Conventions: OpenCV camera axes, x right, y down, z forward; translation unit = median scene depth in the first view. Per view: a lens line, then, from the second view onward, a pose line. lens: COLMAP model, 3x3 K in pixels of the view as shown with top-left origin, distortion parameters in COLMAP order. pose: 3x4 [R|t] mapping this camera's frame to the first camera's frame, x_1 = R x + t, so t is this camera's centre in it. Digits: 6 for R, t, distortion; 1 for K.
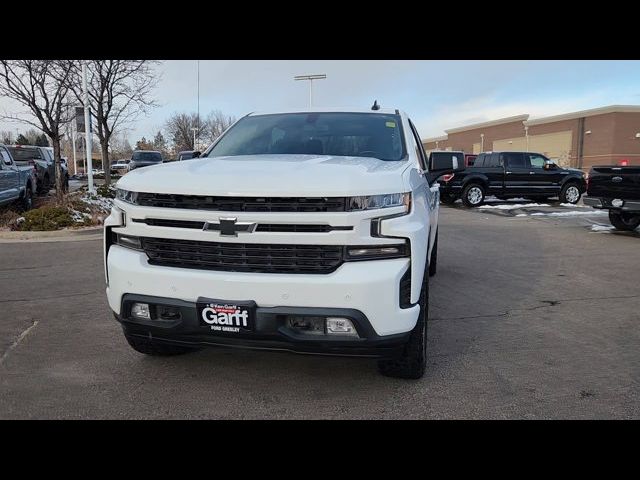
lens RADIAL K [[524.2, 0, 310.8], [0, 524.2, 241.4], [0, 0, 1]] dist [0.087410, -0.132510]
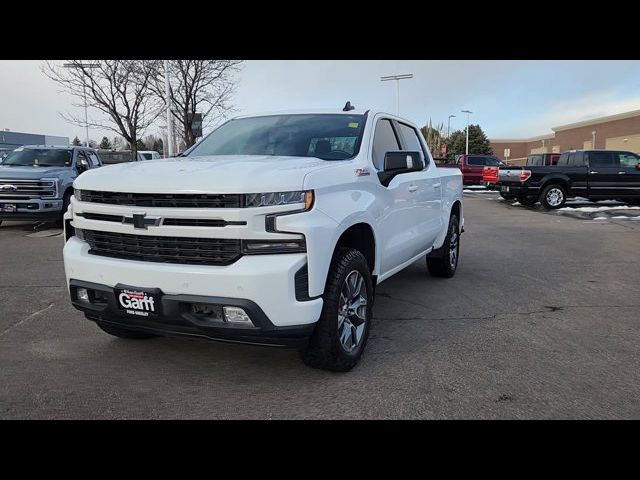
lens RADIAL K [[524.2, 0, 310.8], [0, 524.2, 241.4], [0, 0, 1]] dist [0.087410, -0.132510]
pose [[0.983922, 0.020070, -0.177468, 0.378301], [-0.020484, 0.999790, -0.000500, 0.008799], [0.177421, 0.004128, 0.984126, -0.026686]]
